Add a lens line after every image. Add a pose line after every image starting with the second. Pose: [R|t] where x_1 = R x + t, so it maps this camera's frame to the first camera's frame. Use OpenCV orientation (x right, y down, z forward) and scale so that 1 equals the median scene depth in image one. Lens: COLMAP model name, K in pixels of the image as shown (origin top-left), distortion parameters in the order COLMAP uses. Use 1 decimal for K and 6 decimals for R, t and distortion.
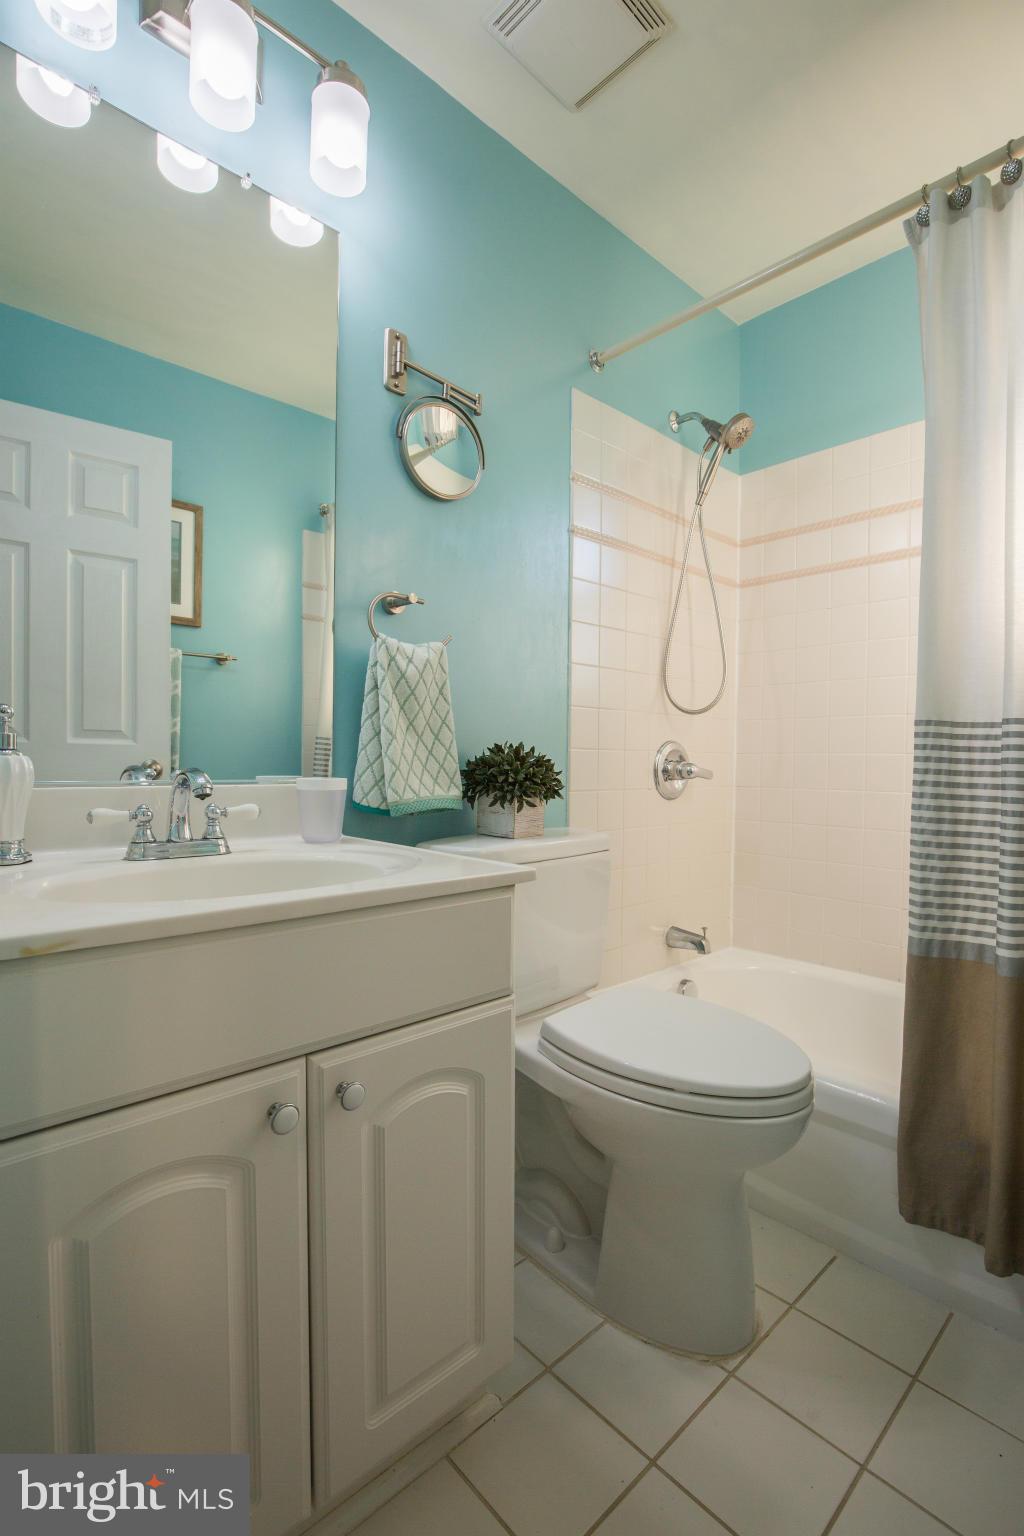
lens RADIAL K [[705.5, 0, 514.1], [0, 705.5, 773.8], [0, 0, 1]] dist [-0.035701, 0.004592]
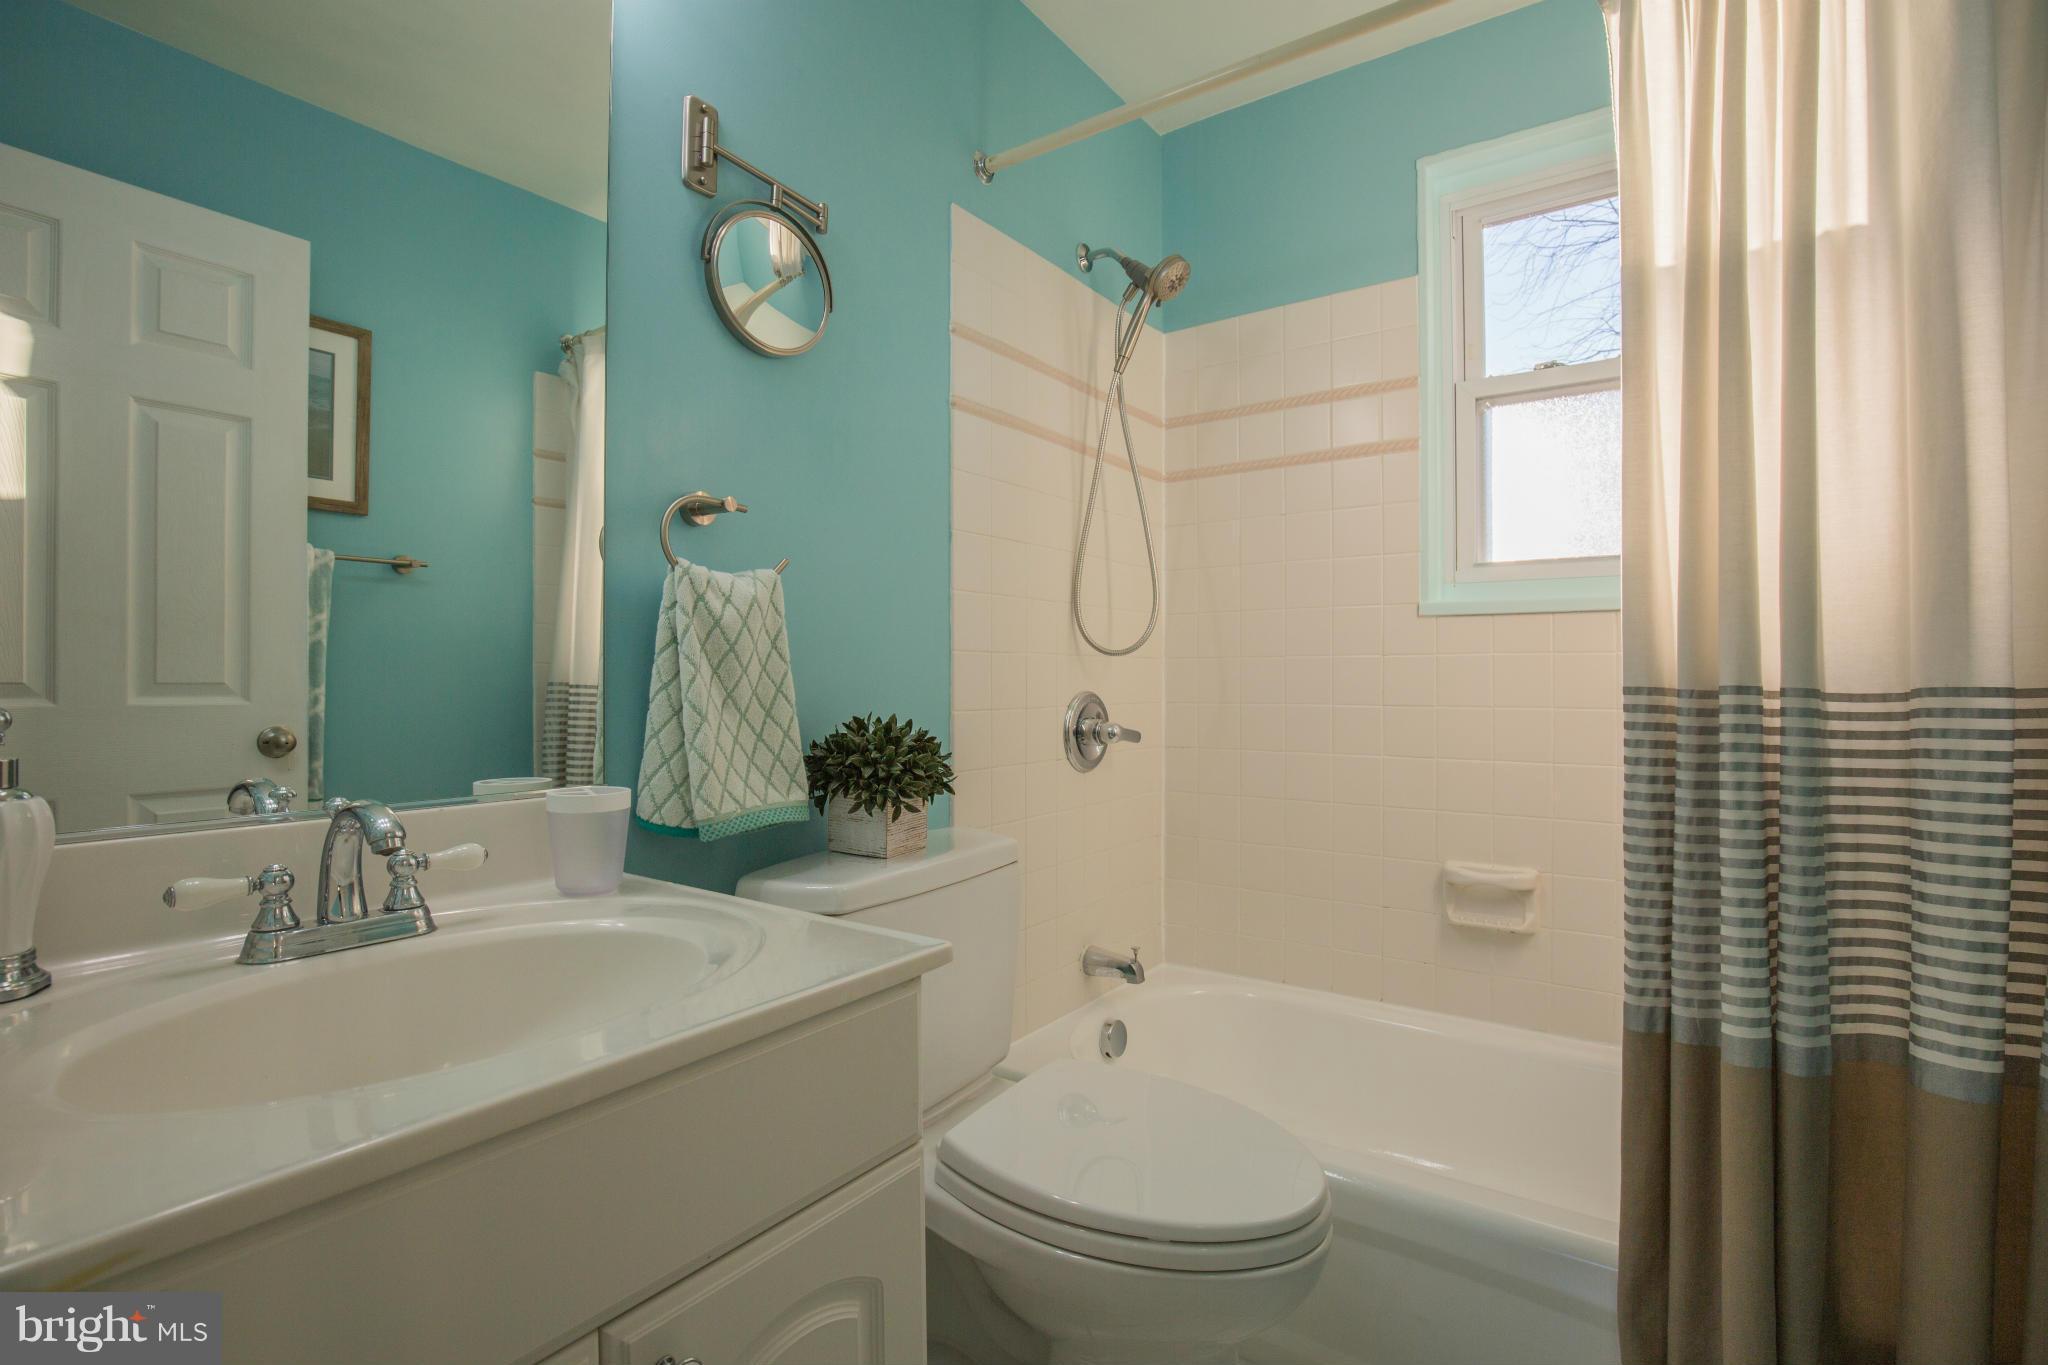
lens RADIAL K [[940.6, 0, 1026.1], [0, 940.6, 670.6], [0, 0, 1]] dist [-0.035701, 0.004592]
pose [[0.978629, -0.009950, 0.205393, -0.048302], [0.015028, 0.999618, -0.023179, -0.061322], [-0.205084, 0.025770, 0.978405, 0.077331]]
